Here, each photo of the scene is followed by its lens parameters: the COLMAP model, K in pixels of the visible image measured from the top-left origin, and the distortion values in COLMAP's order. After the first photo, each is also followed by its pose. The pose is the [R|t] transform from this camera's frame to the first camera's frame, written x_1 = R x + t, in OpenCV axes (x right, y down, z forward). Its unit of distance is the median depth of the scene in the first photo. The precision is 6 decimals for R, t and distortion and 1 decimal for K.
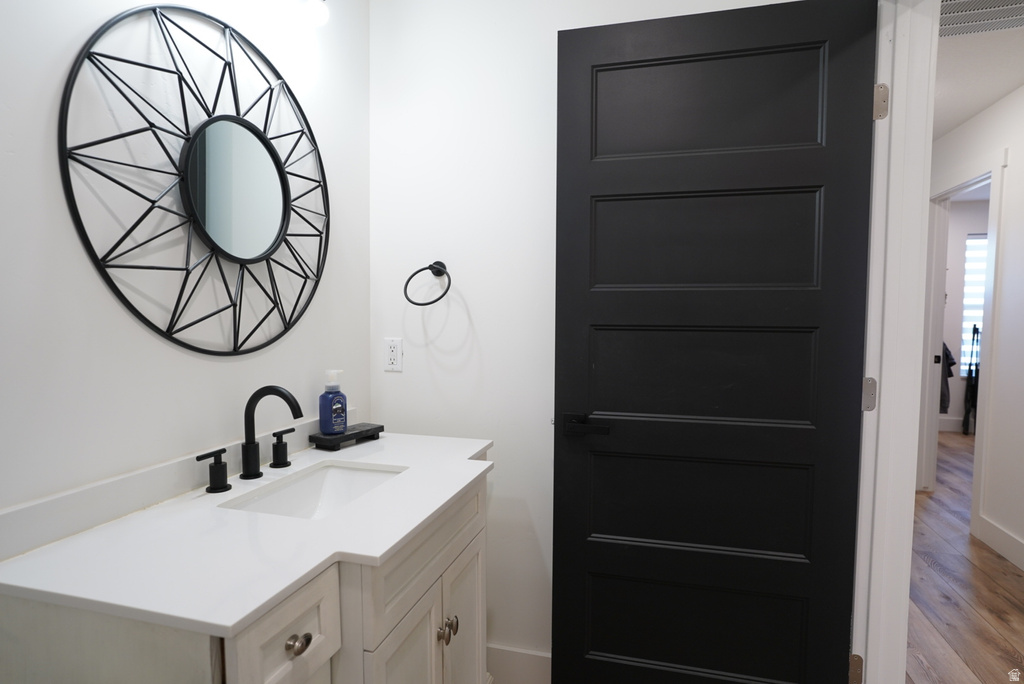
lens RADIAL K [[561.1, 0, 513.2], [0, 561.1, 344.3], [0, 0, 1]] dist [-0.052427, 0.037982]
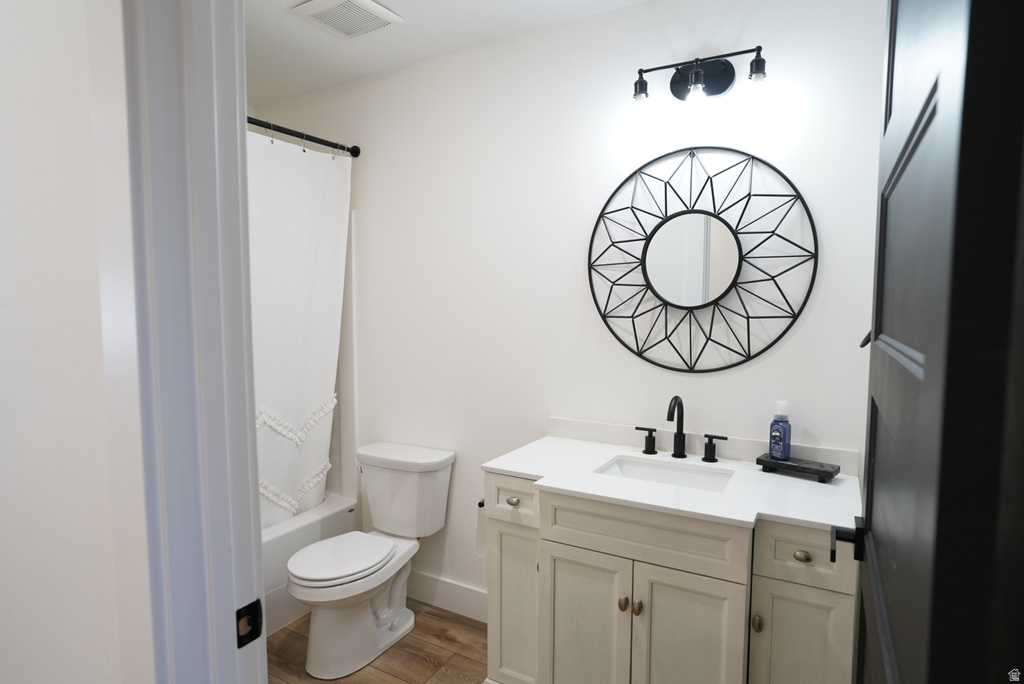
lens RADIAL K [[561.1, 0, 513.2], [0, 561.1, 344.3], [0, 0, 1]] dist [-0.052427, 0.037982]
pose [[-0.238673, 0.059312, -0.969287, 1.062128], [-0.063146, 0.995073, 0.076438, -0.142172], [0.969045, 0.079450, -0.233752, 0.932862]]
